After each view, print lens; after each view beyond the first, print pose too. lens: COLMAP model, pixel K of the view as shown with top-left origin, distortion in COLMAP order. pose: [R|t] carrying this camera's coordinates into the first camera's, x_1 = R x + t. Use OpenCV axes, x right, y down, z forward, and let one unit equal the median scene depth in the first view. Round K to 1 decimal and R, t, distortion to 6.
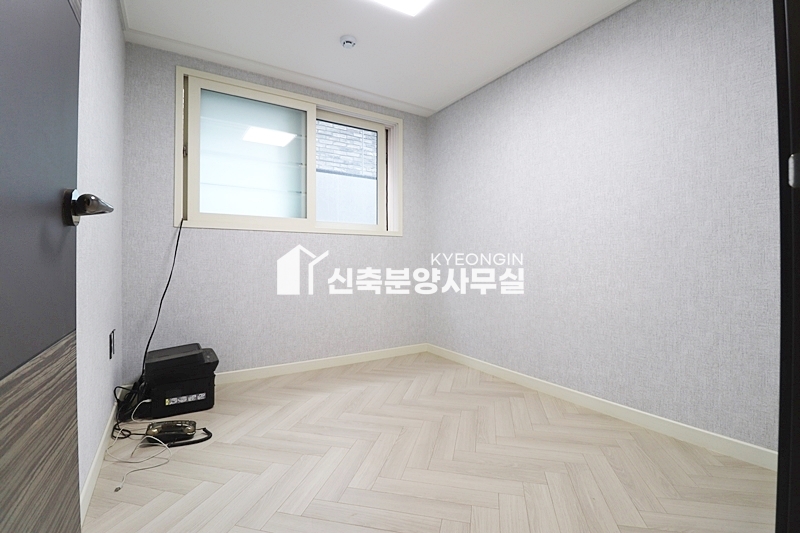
lens RADIAL K [[368.6, 0, 397.9], [0, 368.6, 269.8], [0, 0, 1]] dist [0.001391, 0.000068]
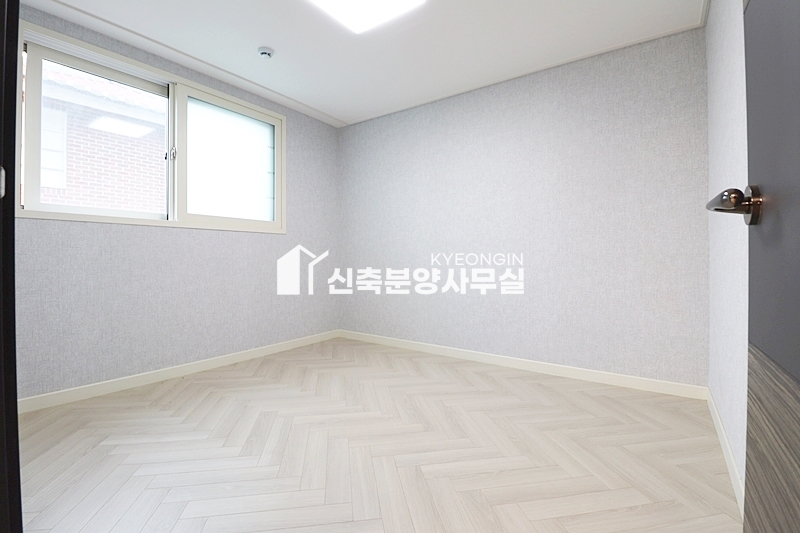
lens RADIAL K [[368.6, 0, 401.2], [0, 368.6, 258.2], [0, 0, 1]] dist [0.001391, 0.000068]
pose [[0.918286, -0.001877, 0.395914, -0.170115], [0.005489, 0.999953, -0.007991, -0.006624], [-0.395880, 0.009511, 0.918253, -0.089298]]
